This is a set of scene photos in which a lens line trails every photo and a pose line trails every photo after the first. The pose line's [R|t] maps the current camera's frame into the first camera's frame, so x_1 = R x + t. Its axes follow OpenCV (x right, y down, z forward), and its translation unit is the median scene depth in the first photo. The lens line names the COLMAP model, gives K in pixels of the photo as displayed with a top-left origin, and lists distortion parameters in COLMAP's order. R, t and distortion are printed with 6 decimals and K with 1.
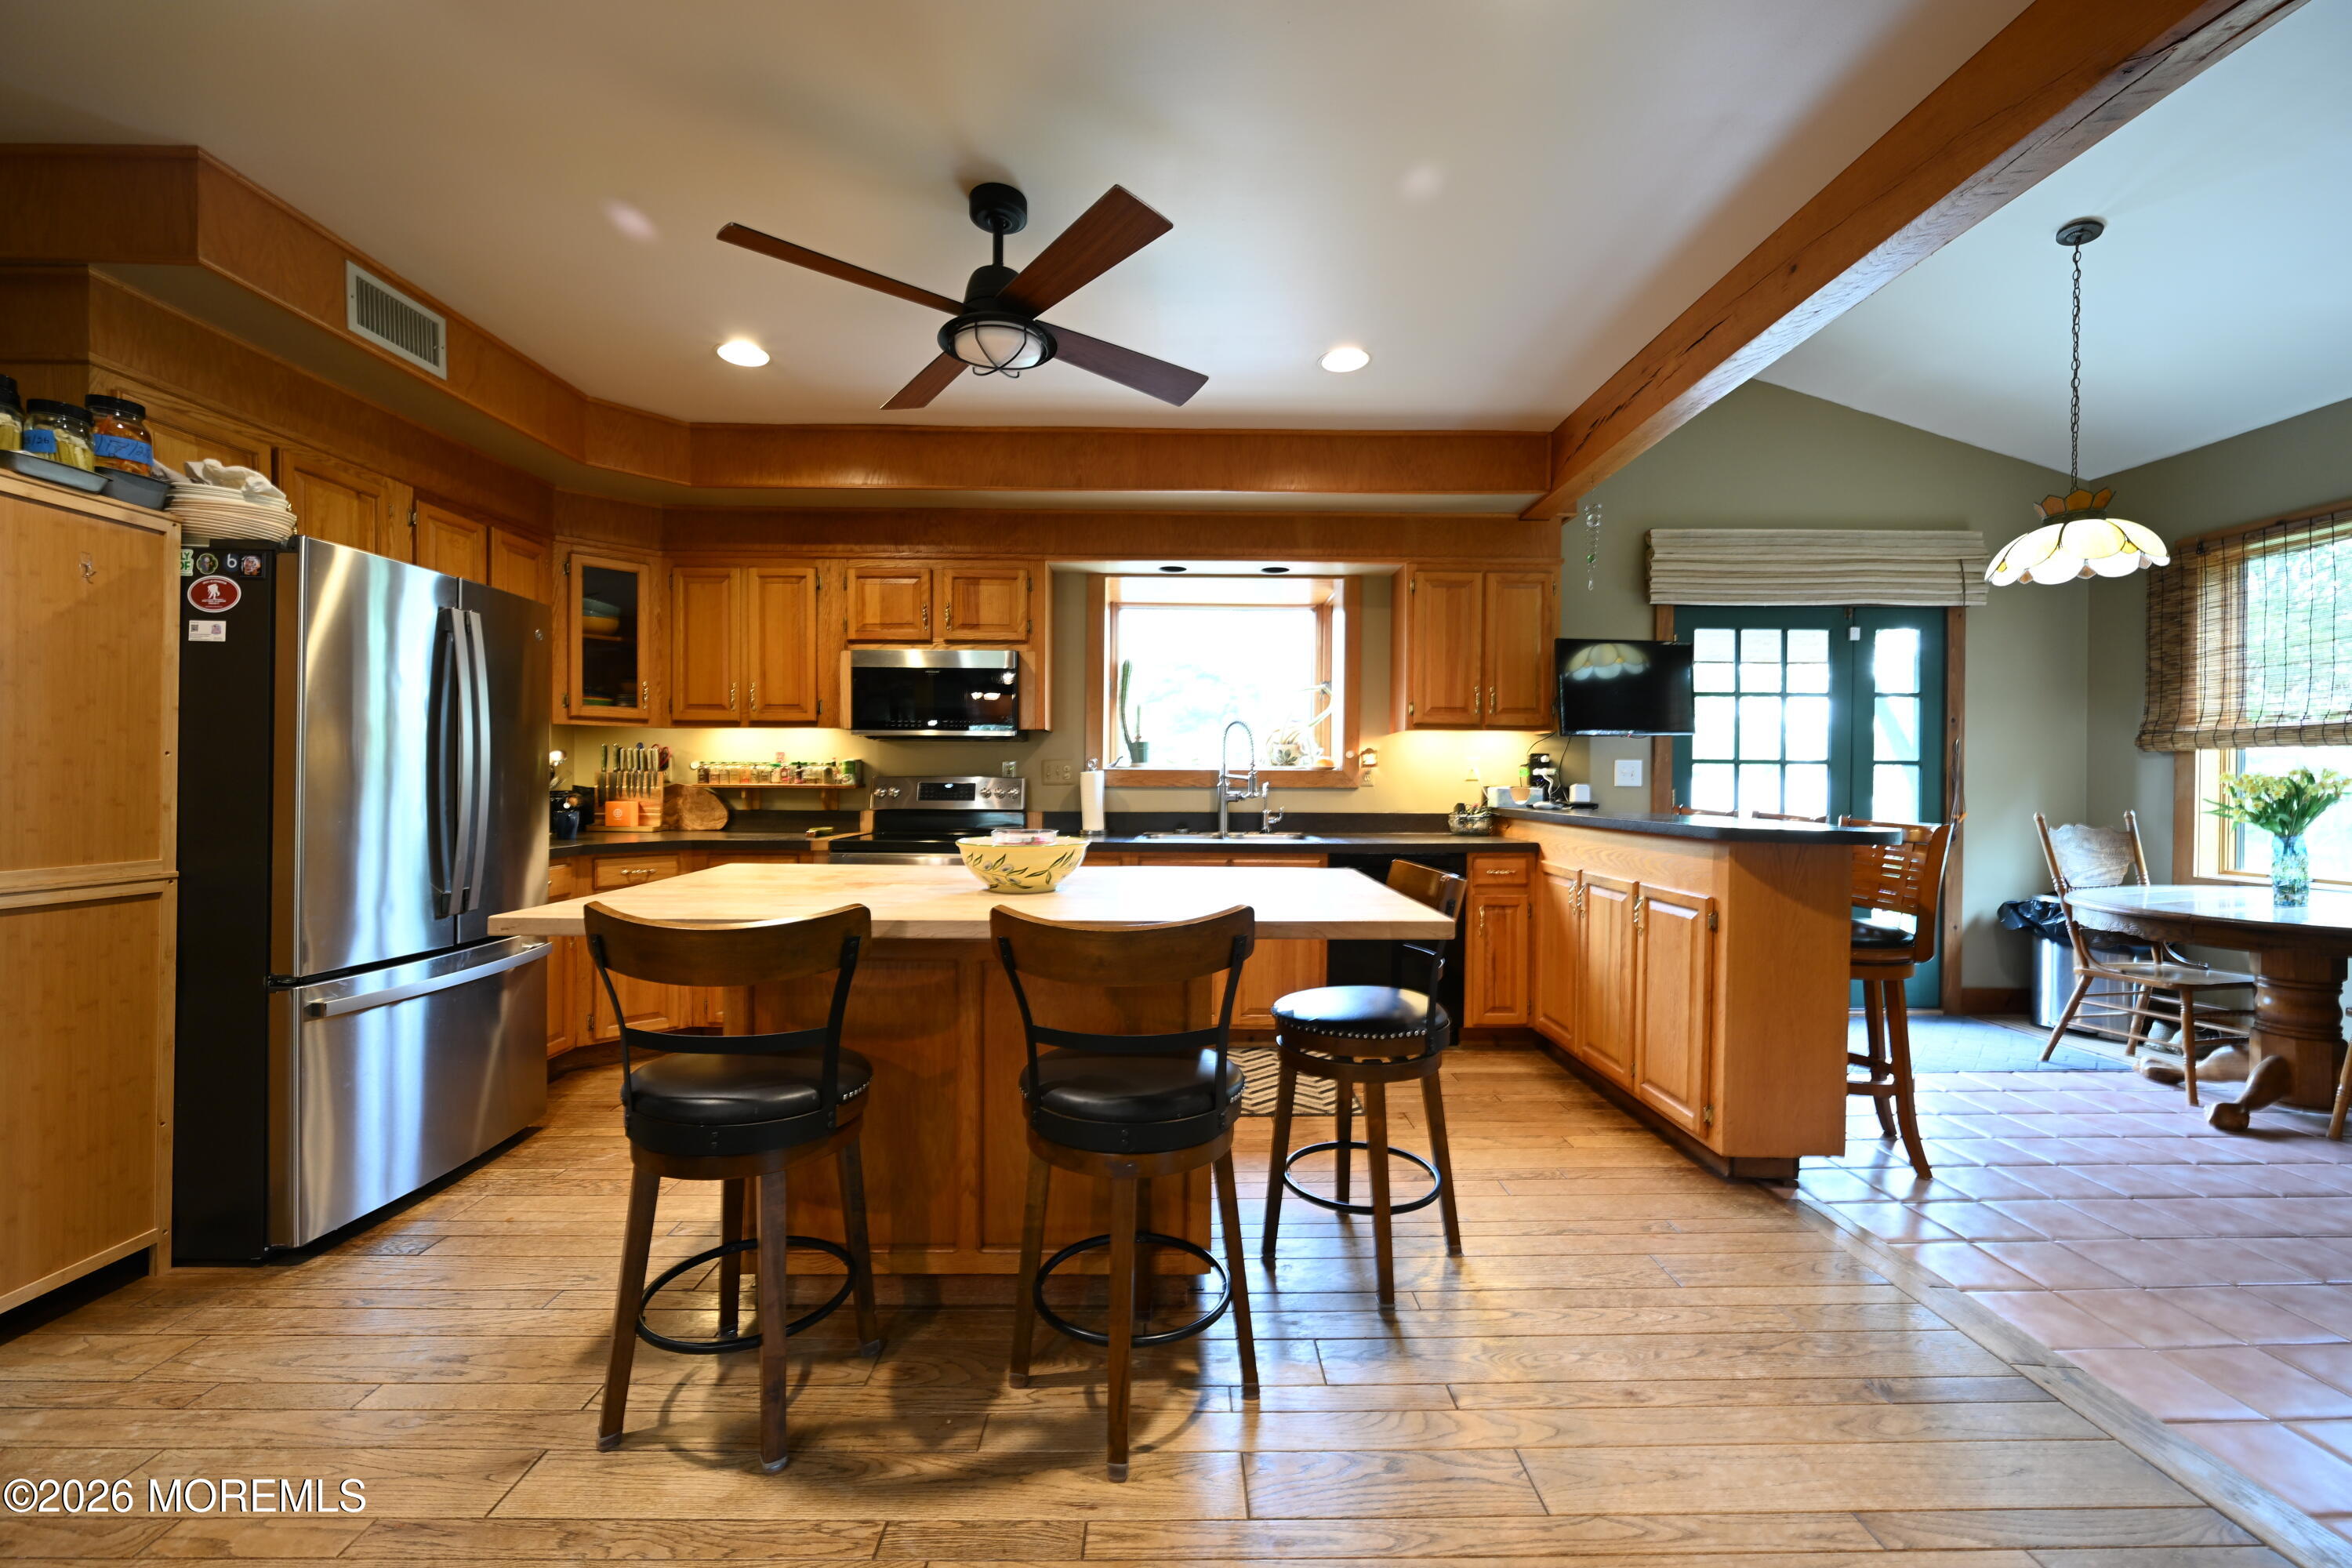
lens RADIAL K [[915.3, 0, 1180.4], [0, 915.3, 781.3], [0, 0, 1]] dist [-0.001701, 0.000254]
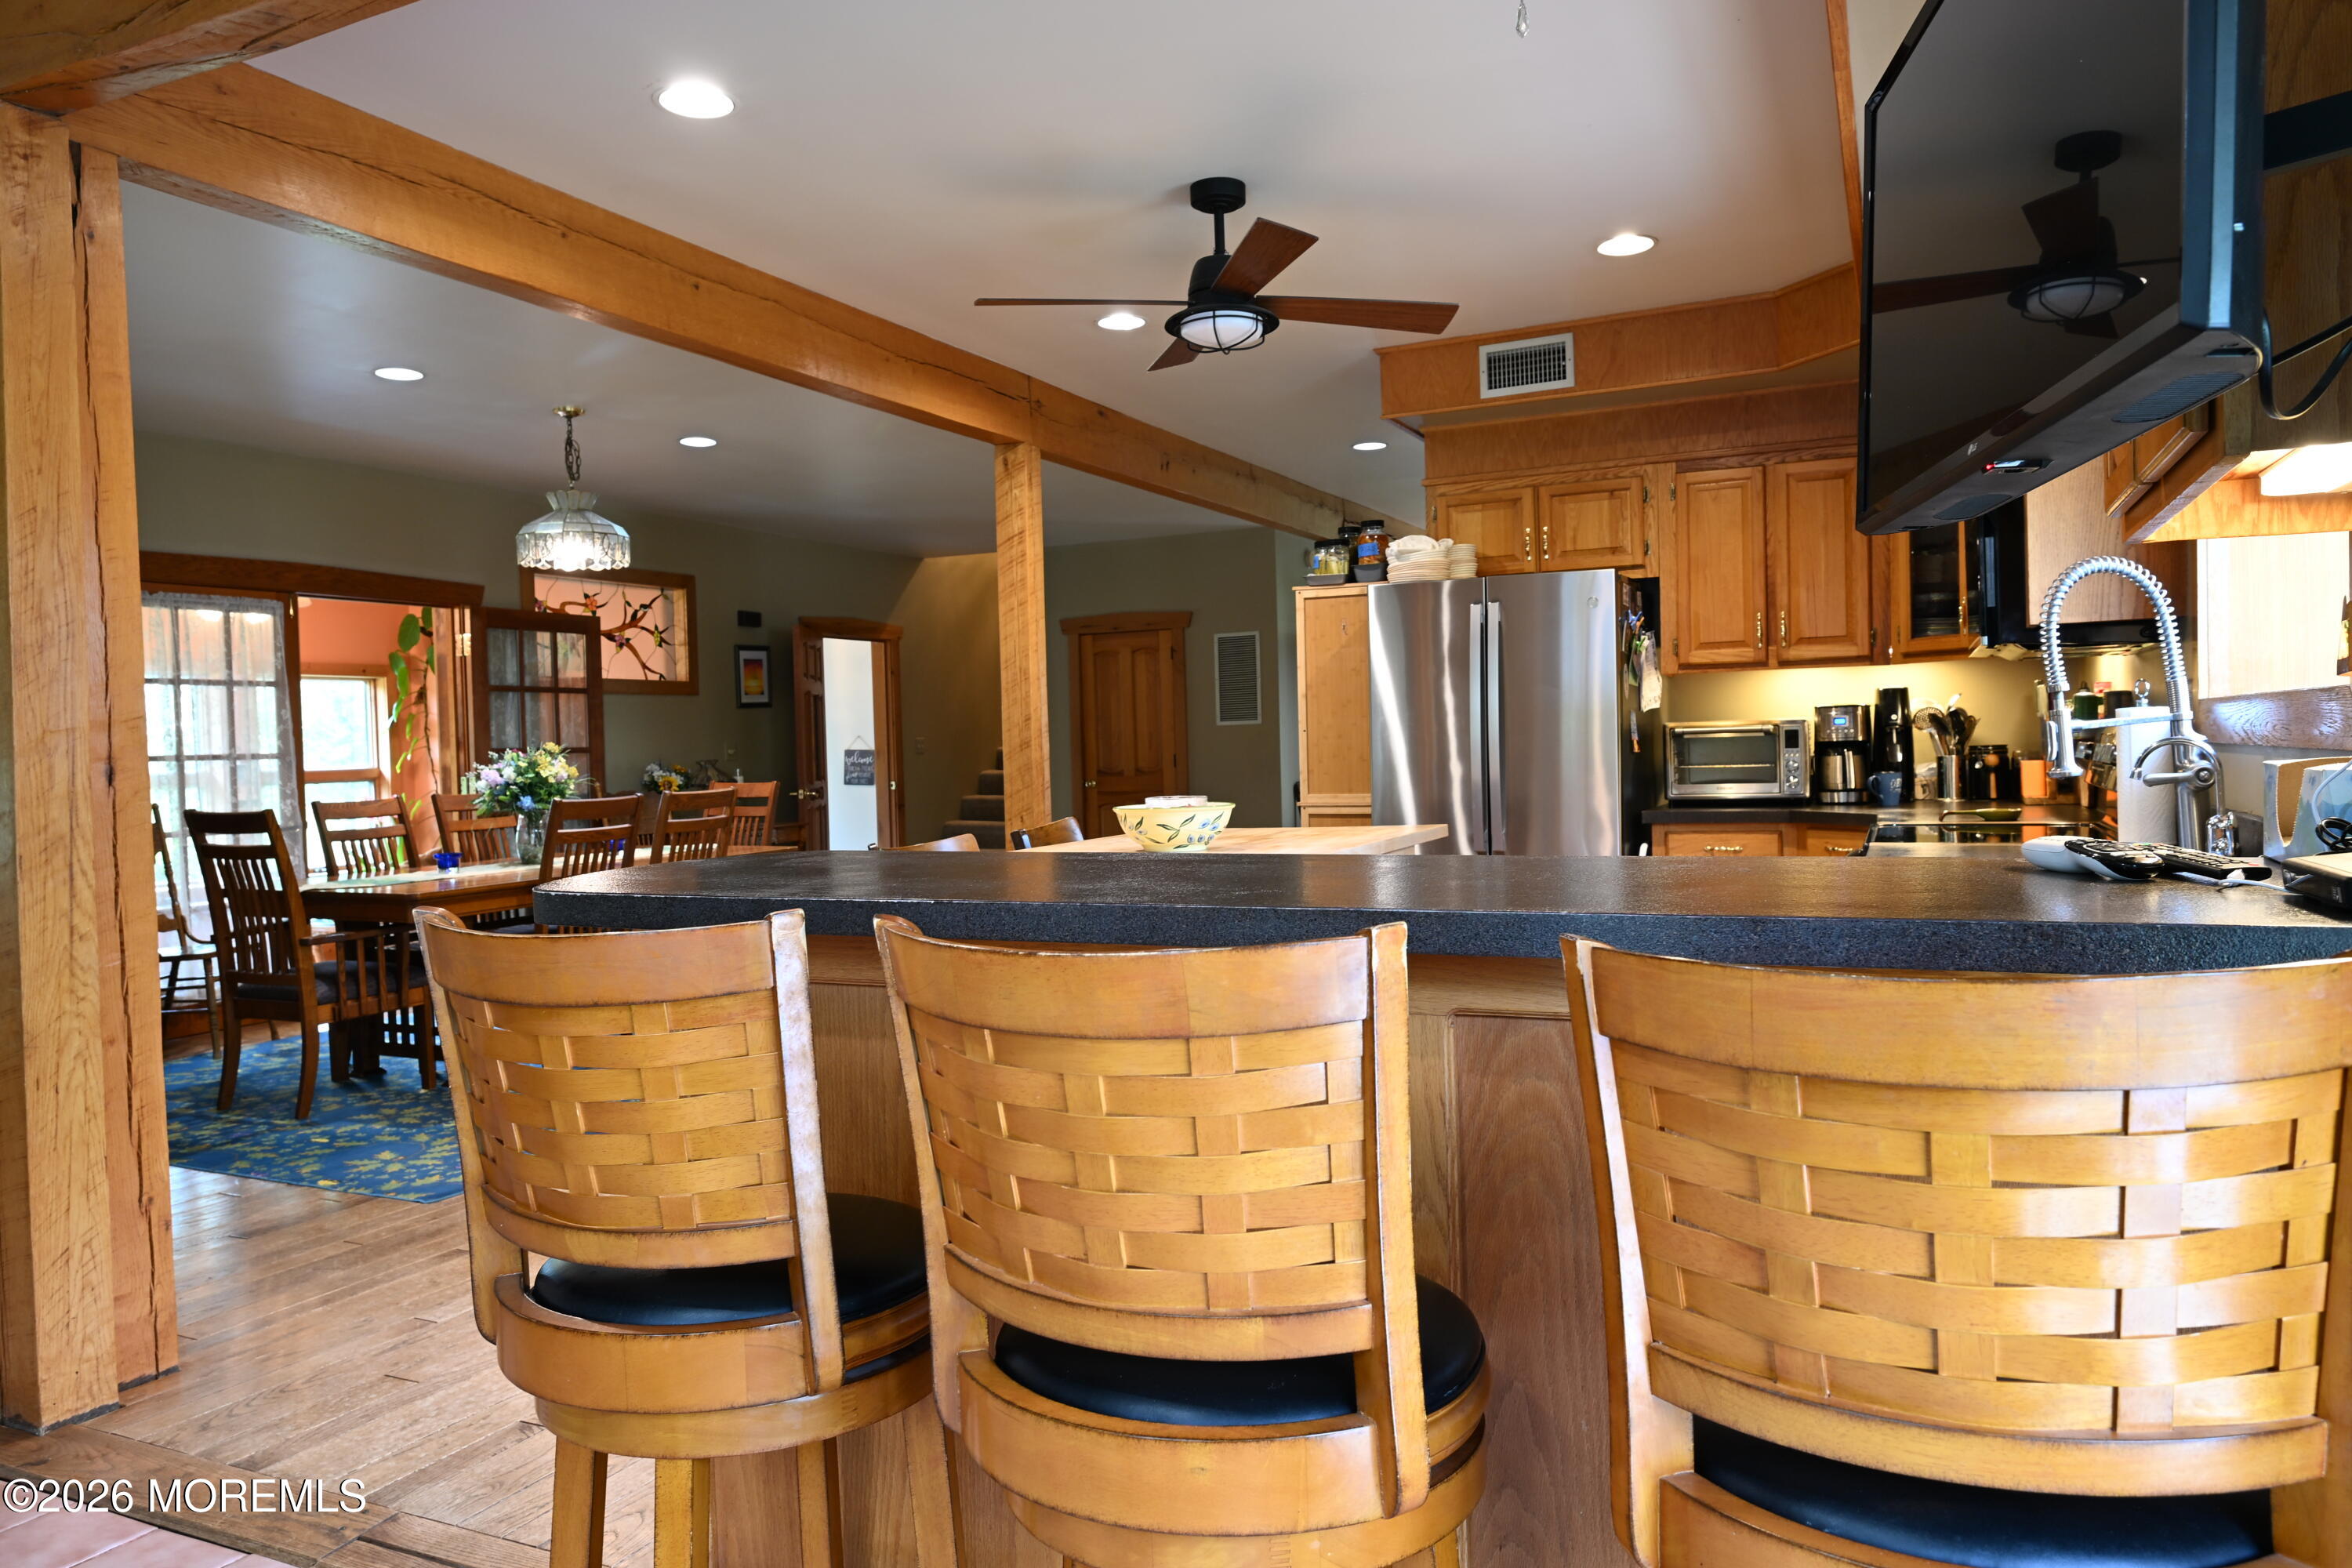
lens RADIAL K [[1548.0, 0, 1176.0], [0, 1548.0, 784.0], [0, 0, 1]] dist [-0.003140, -0.002772]
pose [[-0.437513, 0.029264, -0.898736, 0.764606], [0.021636, 0.999524, 0.022014, -0.001206], [0.898952, -0.009814, -0.437937, 0.933086]]
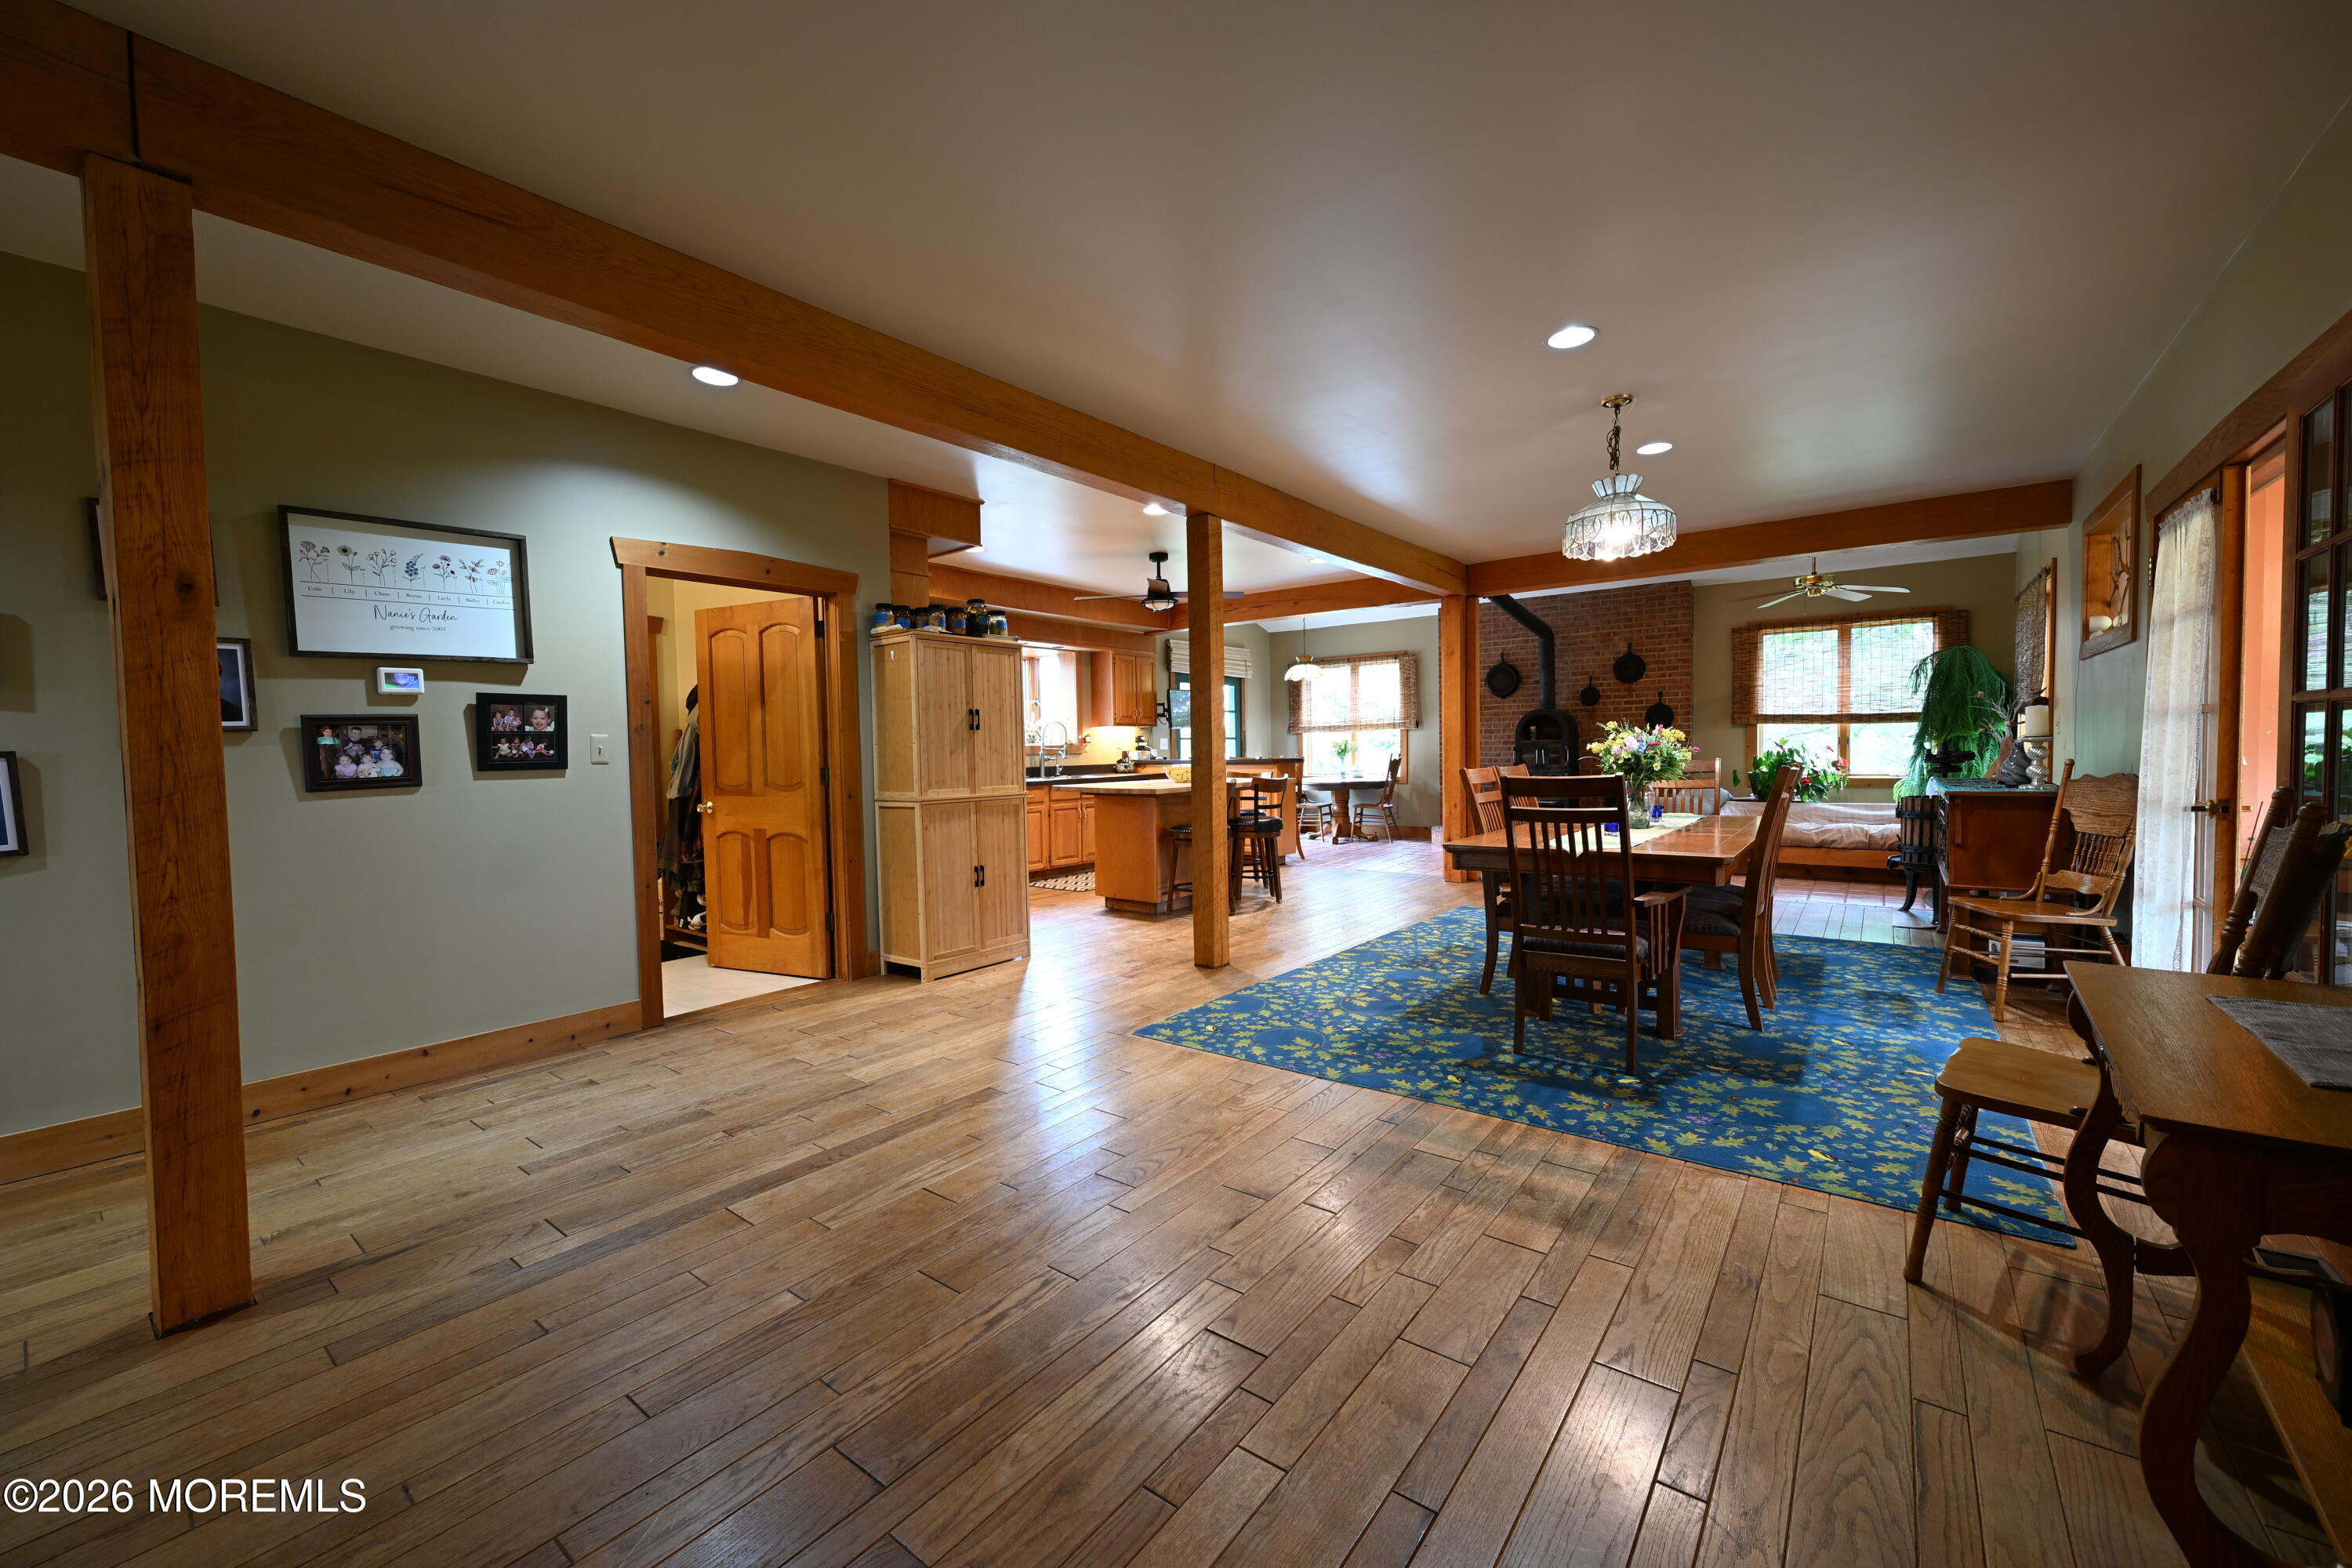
lens RADIAL K [[913.6, 0, 1182.6], [0, 913.6, 781.8], [0, 0, 1]] dist [-0.001854, 0.000130]
pose [[0.618281, -0.048480, 0.784461, -1.373462], [0.025639, 0.998809, 0.041519, -0.008353], [-0.785539, -0.005558, 0.618787, -0.494011]]
